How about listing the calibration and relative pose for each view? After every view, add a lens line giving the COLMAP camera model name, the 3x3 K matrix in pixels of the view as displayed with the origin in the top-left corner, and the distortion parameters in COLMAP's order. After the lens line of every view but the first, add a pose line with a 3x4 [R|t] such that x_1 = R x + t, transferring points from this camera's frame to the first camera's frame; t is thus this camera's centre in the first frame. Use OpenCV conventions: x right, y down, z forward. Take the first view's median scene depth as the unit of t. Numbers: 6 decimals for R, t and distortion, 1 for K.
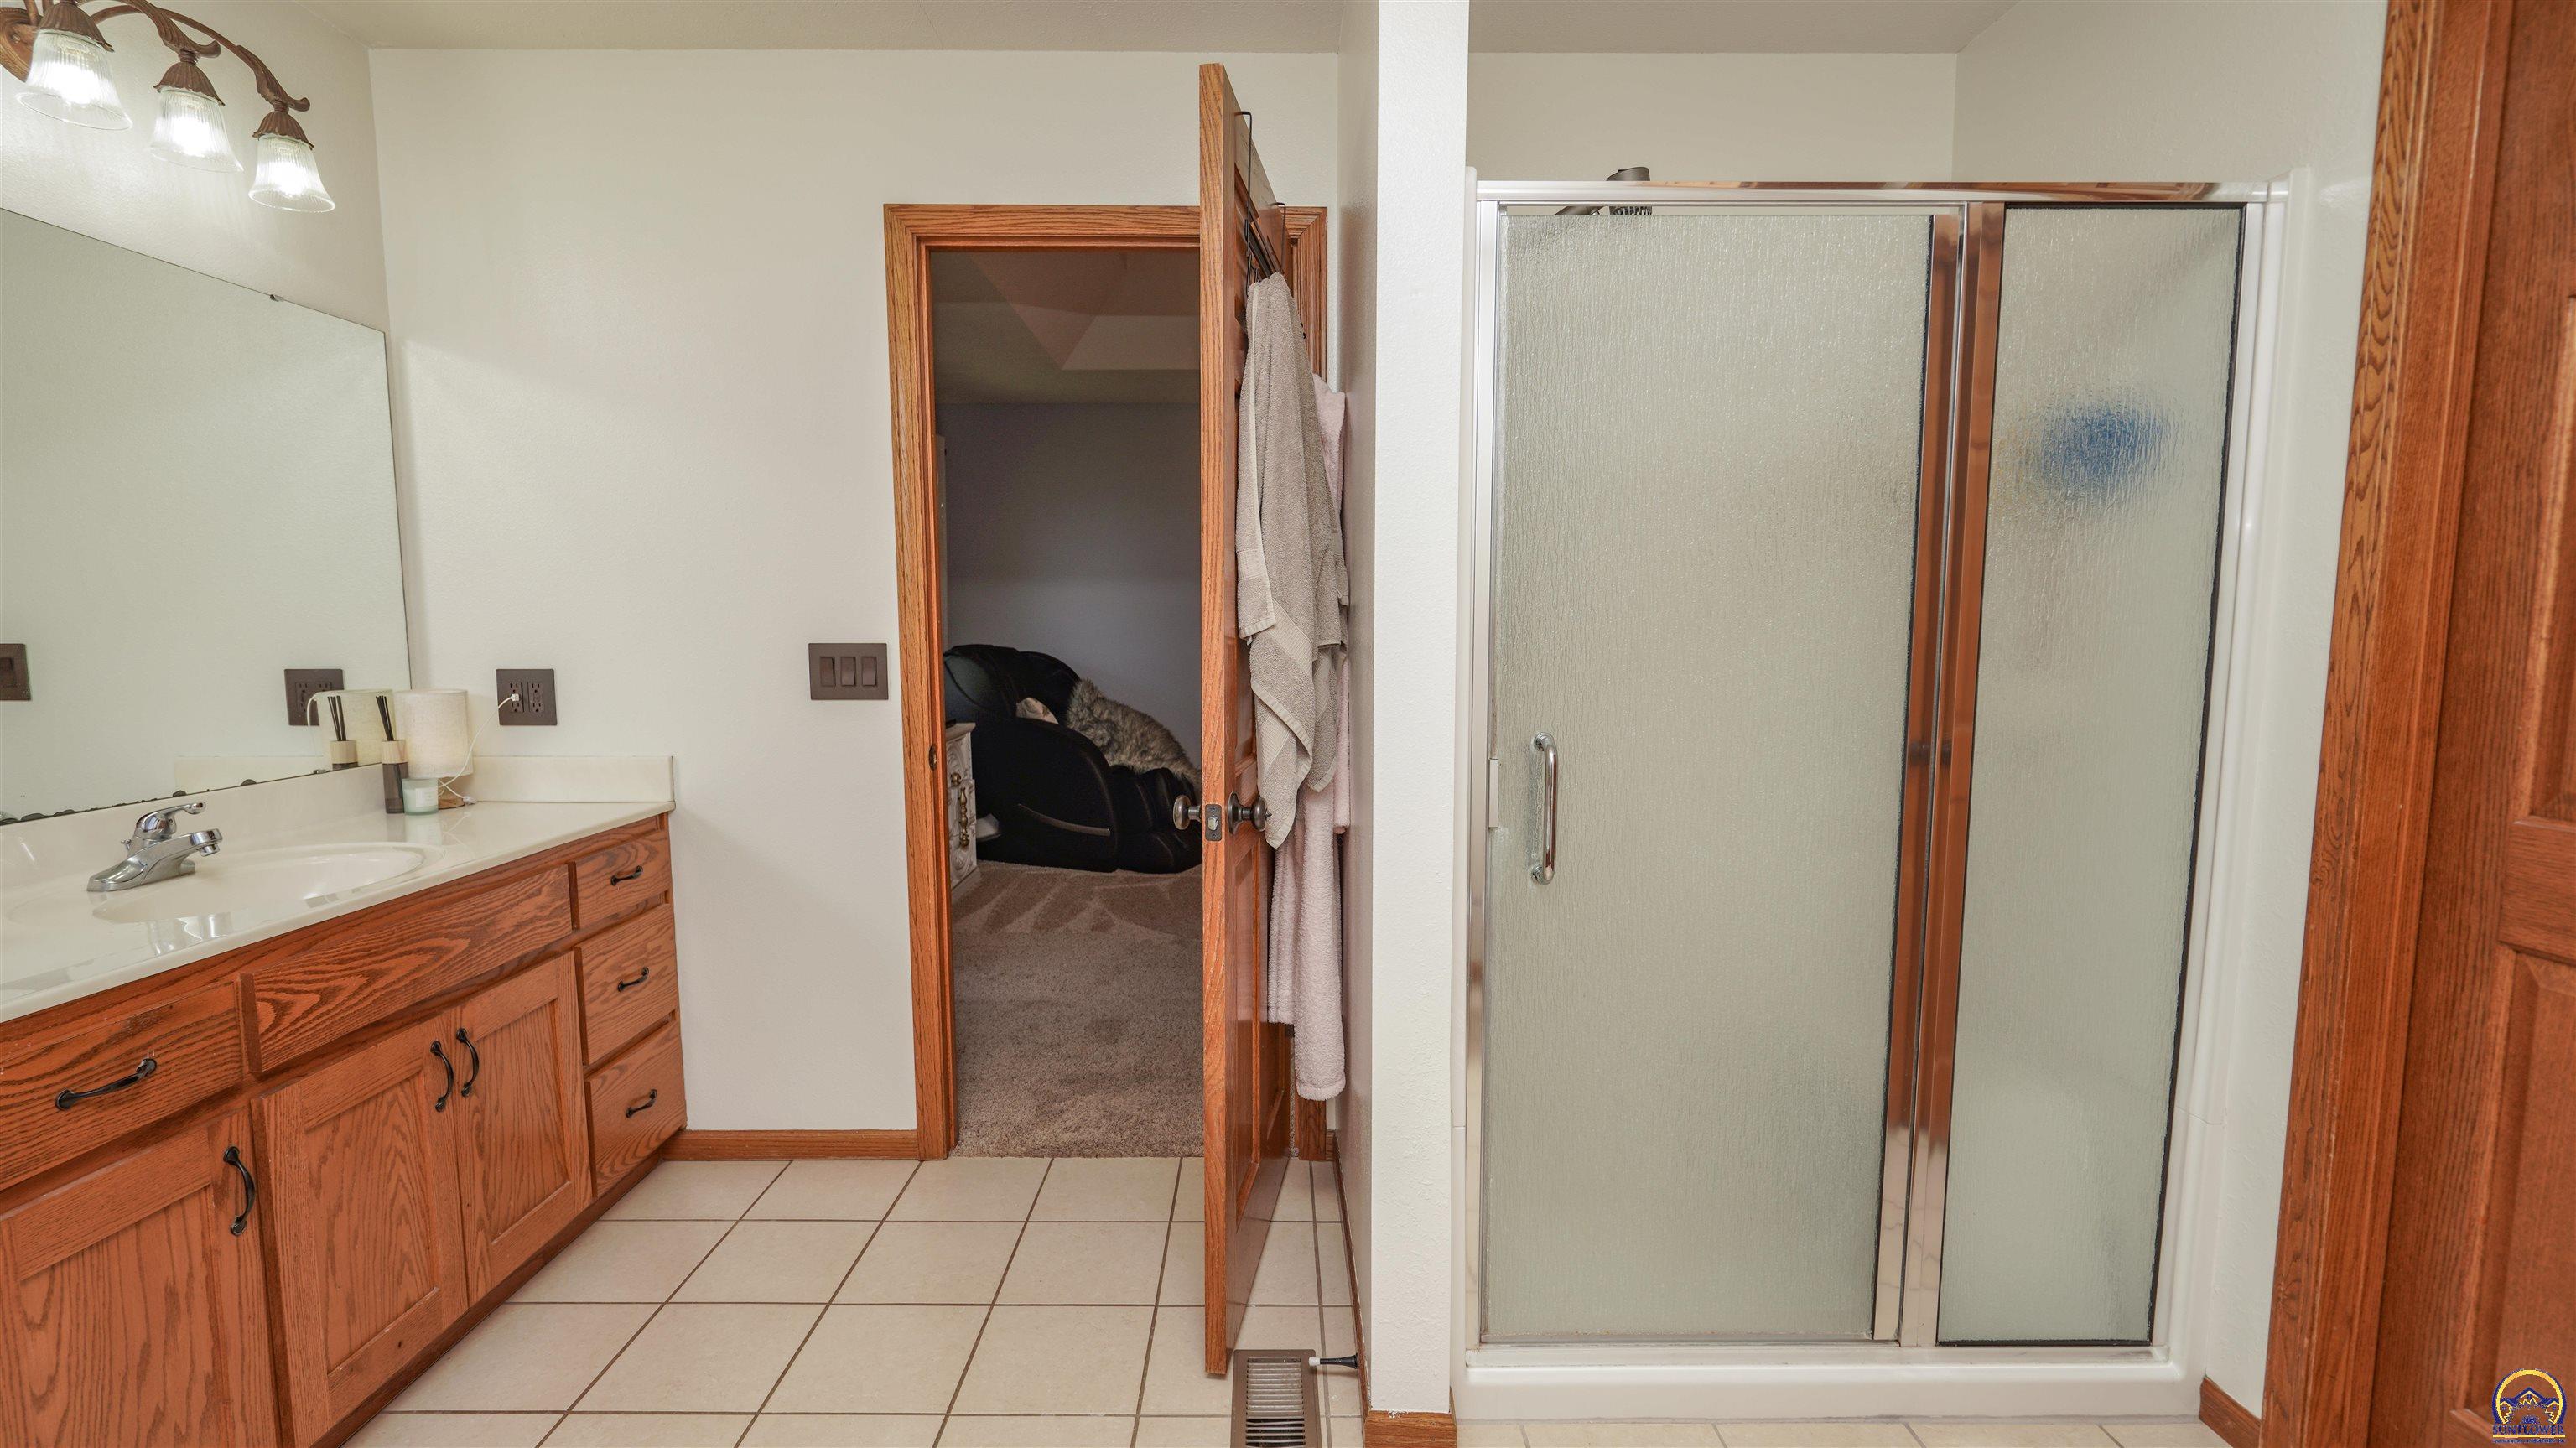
lens RADIAL K [[1179.1, 0, 1276.5], [0, 1179.1, 736.5], [0, 0, 1]] dist [0.001124, 0.002292]
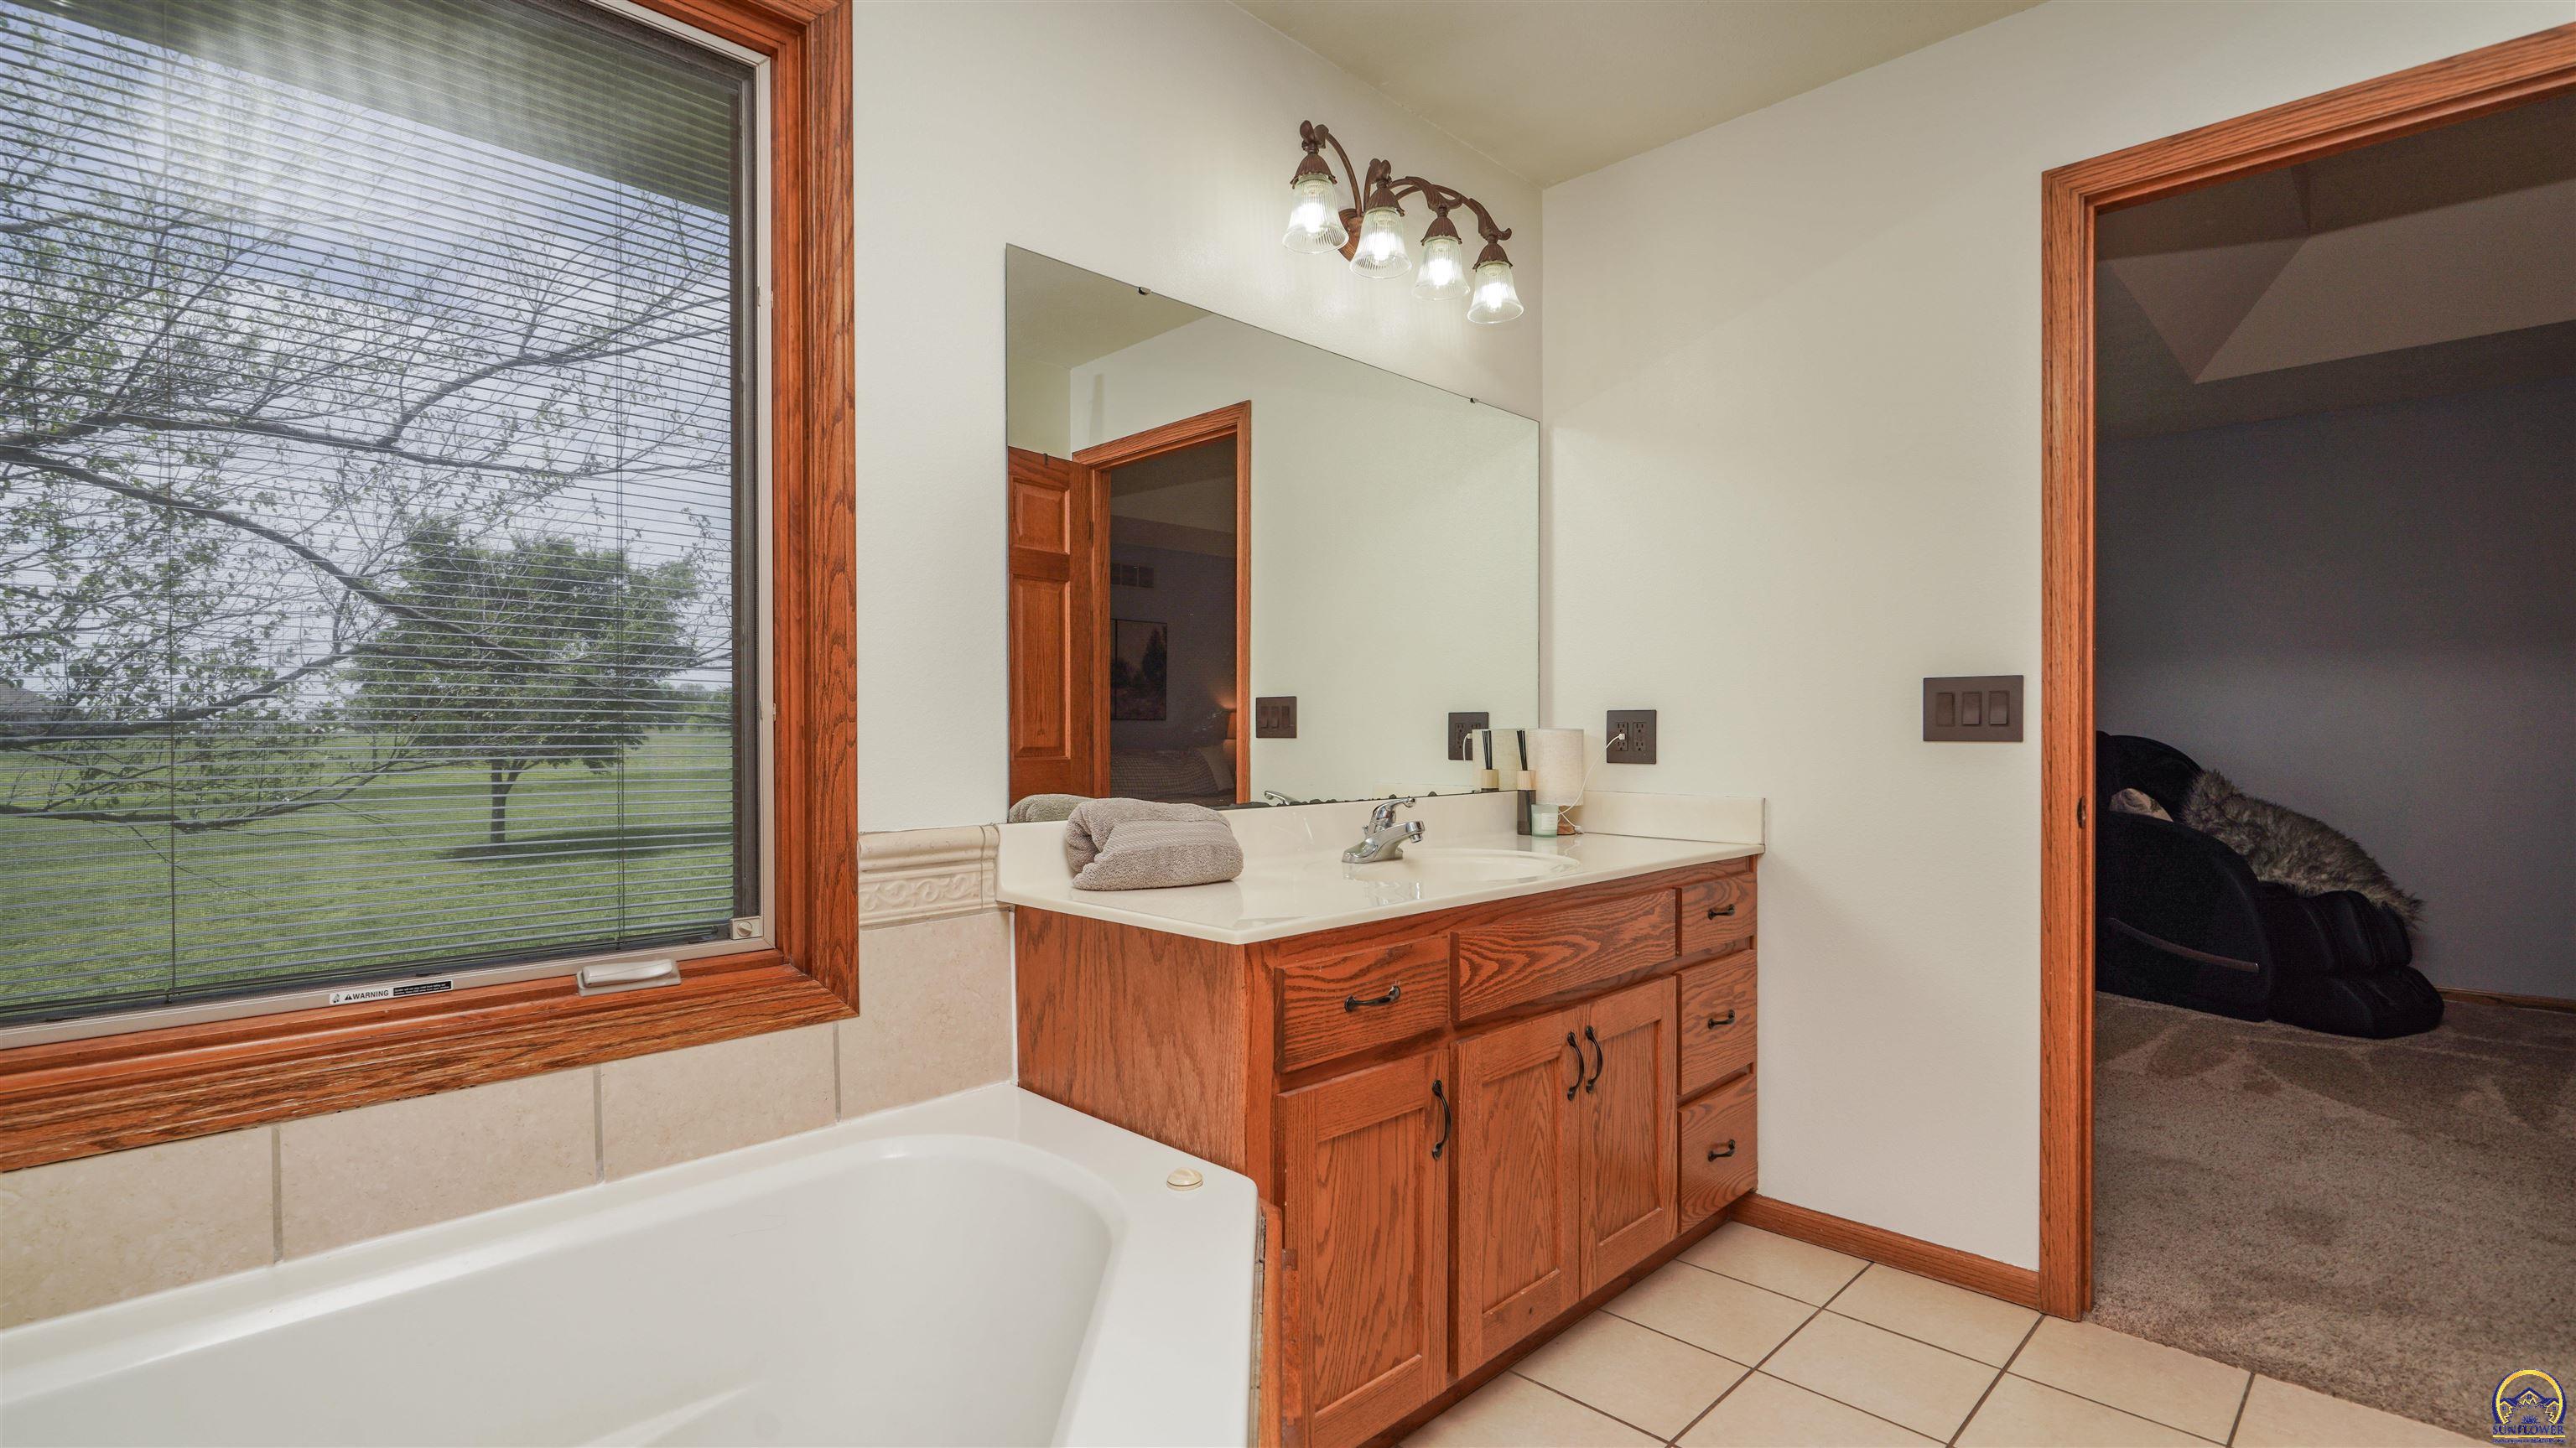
lens RADIAL K [[1192.0, 0, 1294.7], [0, 1192.0, 743.3], [0, 0, 1]] dist [0.000070, 0.000240]
pose [[0.711336, 0.013481, -0.702723, -0.116219], [-0.073149, 0.995806, -0.054942, 0.063906], [0.699035, 0.090486, 0.709339, 0.034878]]
